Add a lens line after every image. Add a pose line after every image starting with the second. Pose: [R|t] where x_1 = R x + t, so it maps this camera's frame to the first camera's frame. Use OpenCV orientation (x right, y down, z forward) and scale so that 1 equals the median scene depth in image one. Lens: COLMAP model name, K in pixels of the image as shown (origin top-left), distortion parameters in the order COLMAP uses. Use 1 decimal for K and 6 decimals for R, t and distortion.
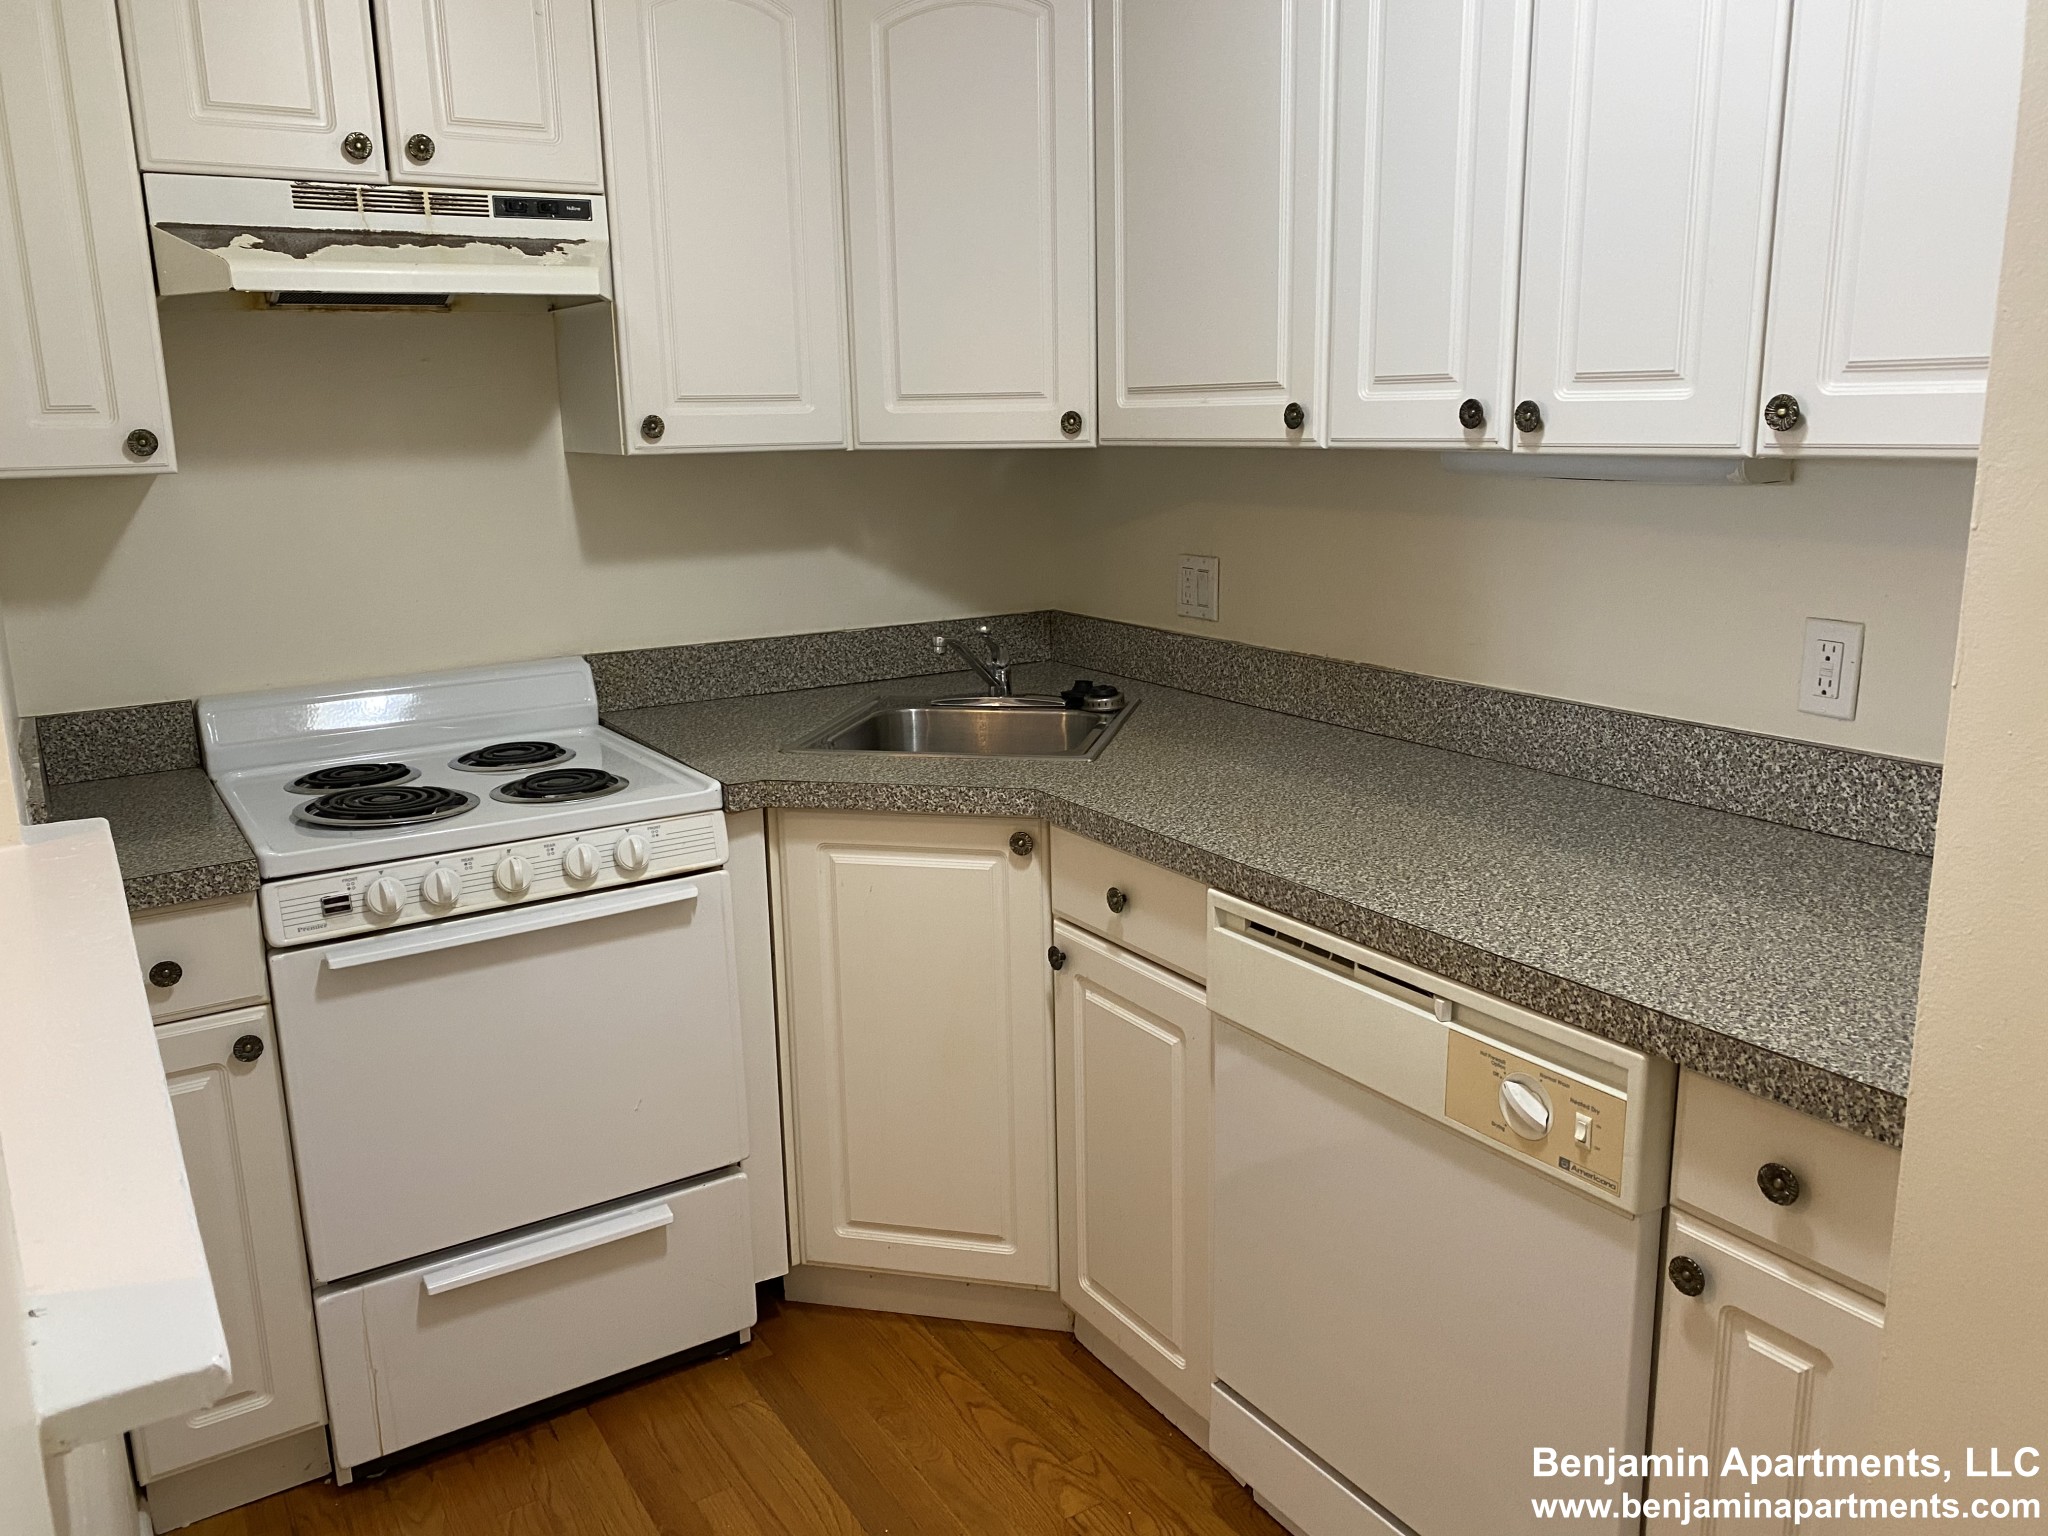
lens RADIAL K [[1587.7, 0, 1023.7], [0, 1587.7, 763.5], [0, 0, 1]] dist [0.030667, -0.002141]
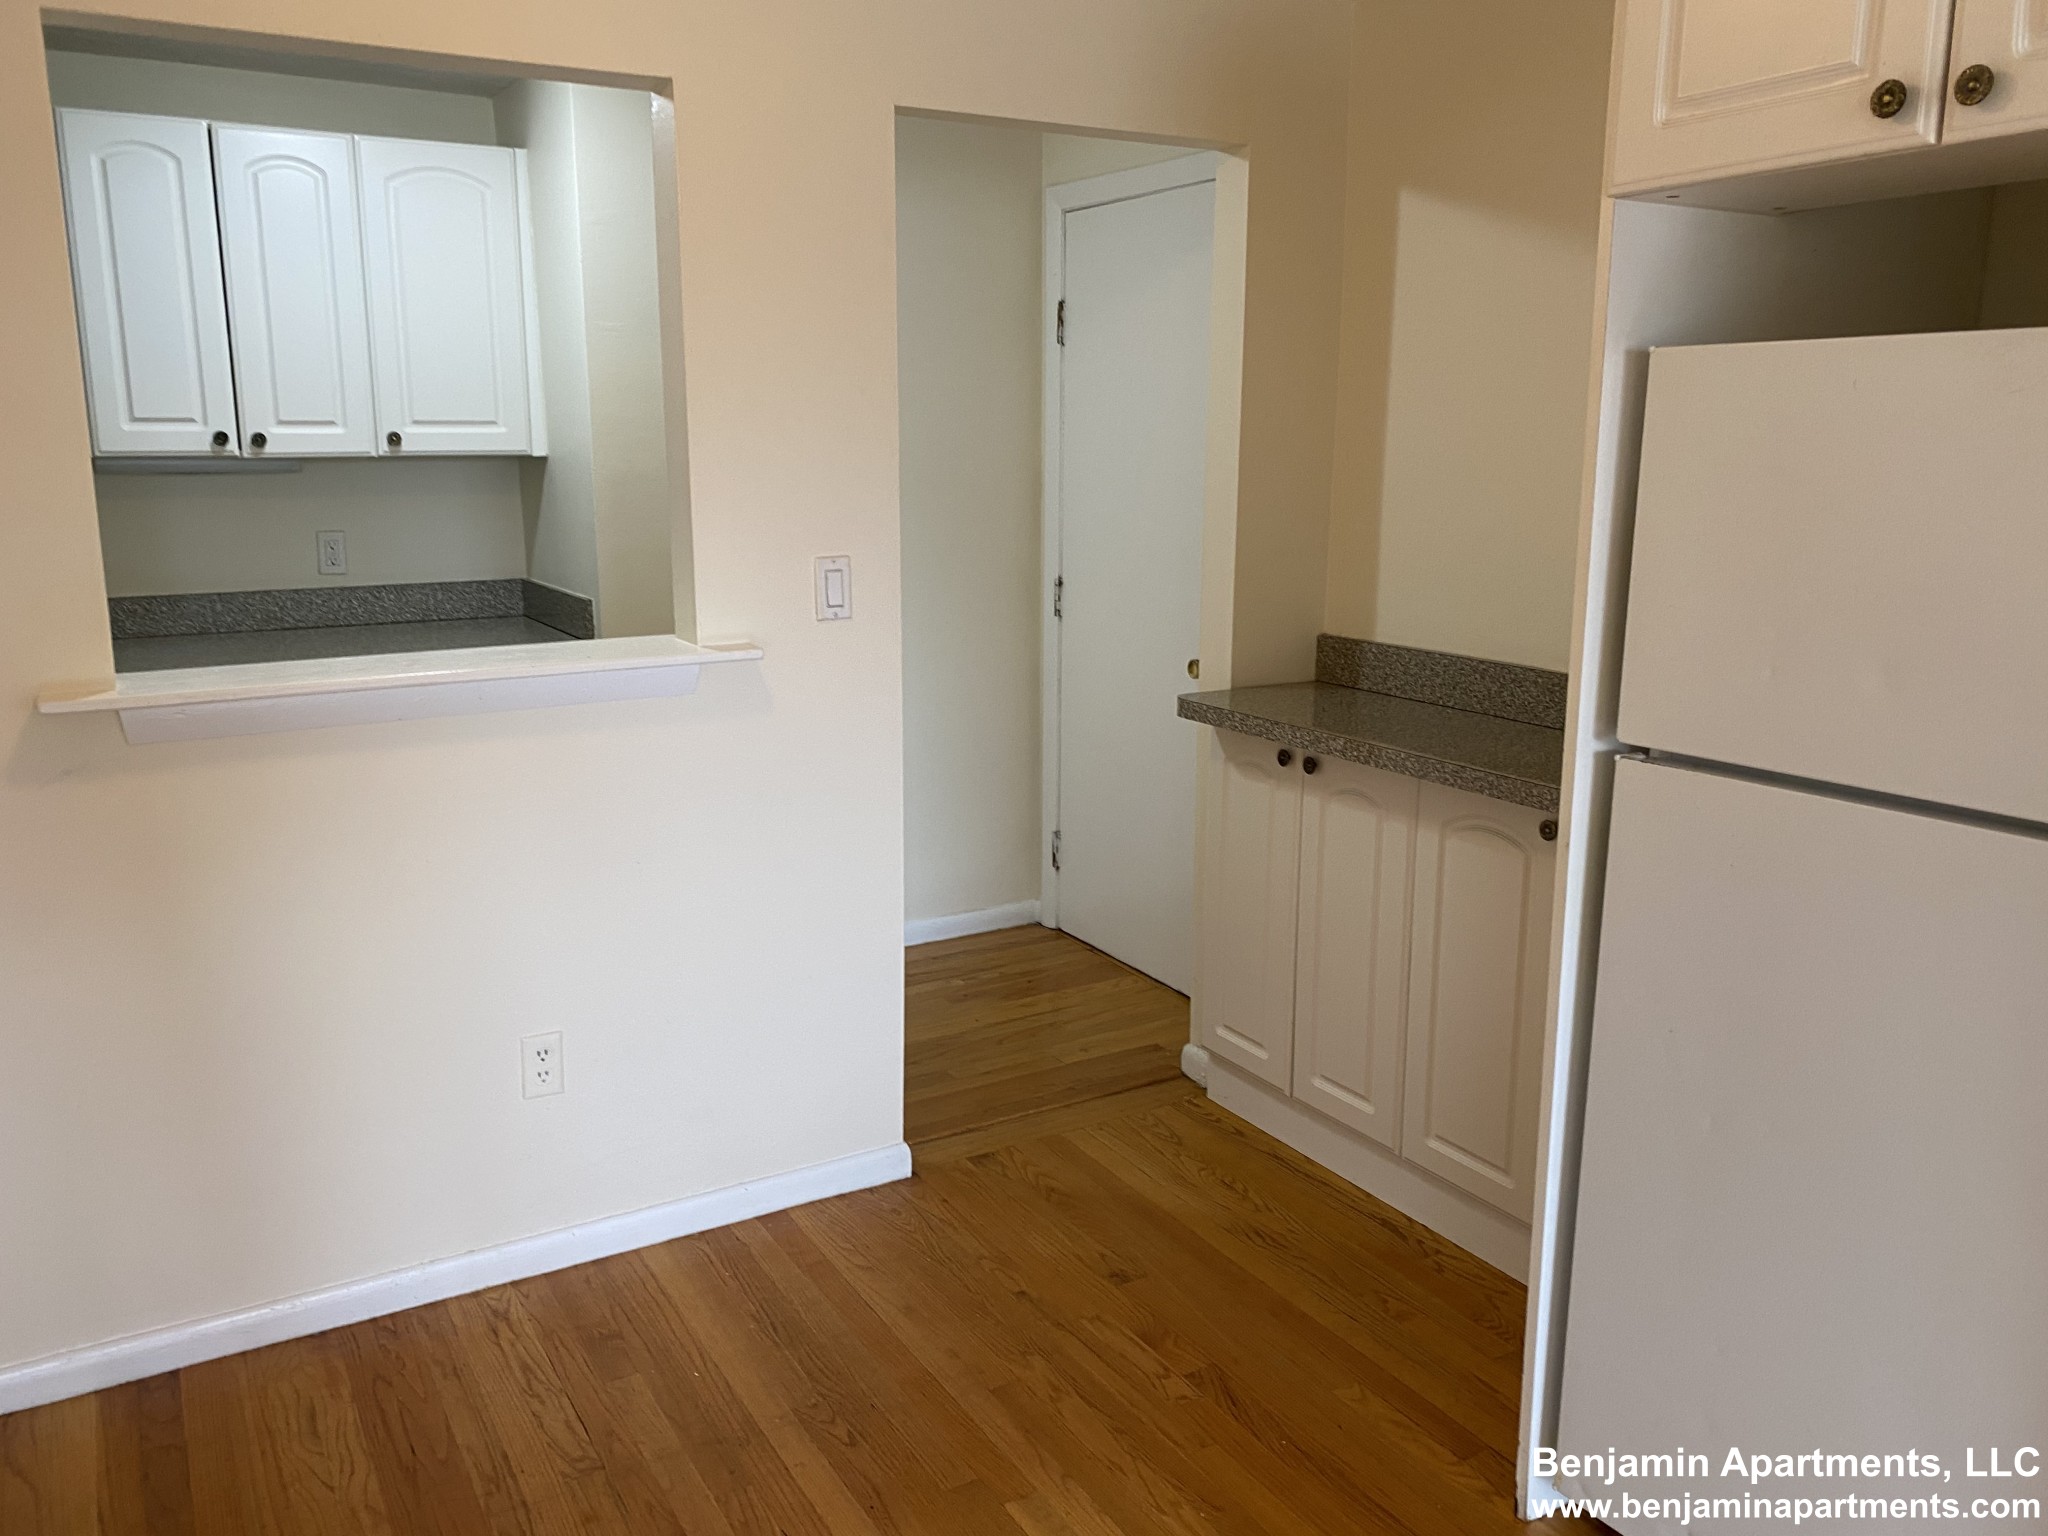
lens RADIAL K [[1587.7, 0, 1022.5], [0, 1587.7, 765.8], [0, 0, 1]] dist [0.030667, -0.002141]
pose [[0.035833, -0.187102, 0.981687, -1.996881], [0.228733, 0.957777, 0.174196, 0.067643], [-0.972829, 0.218303, 0.077116, -0.074842]]
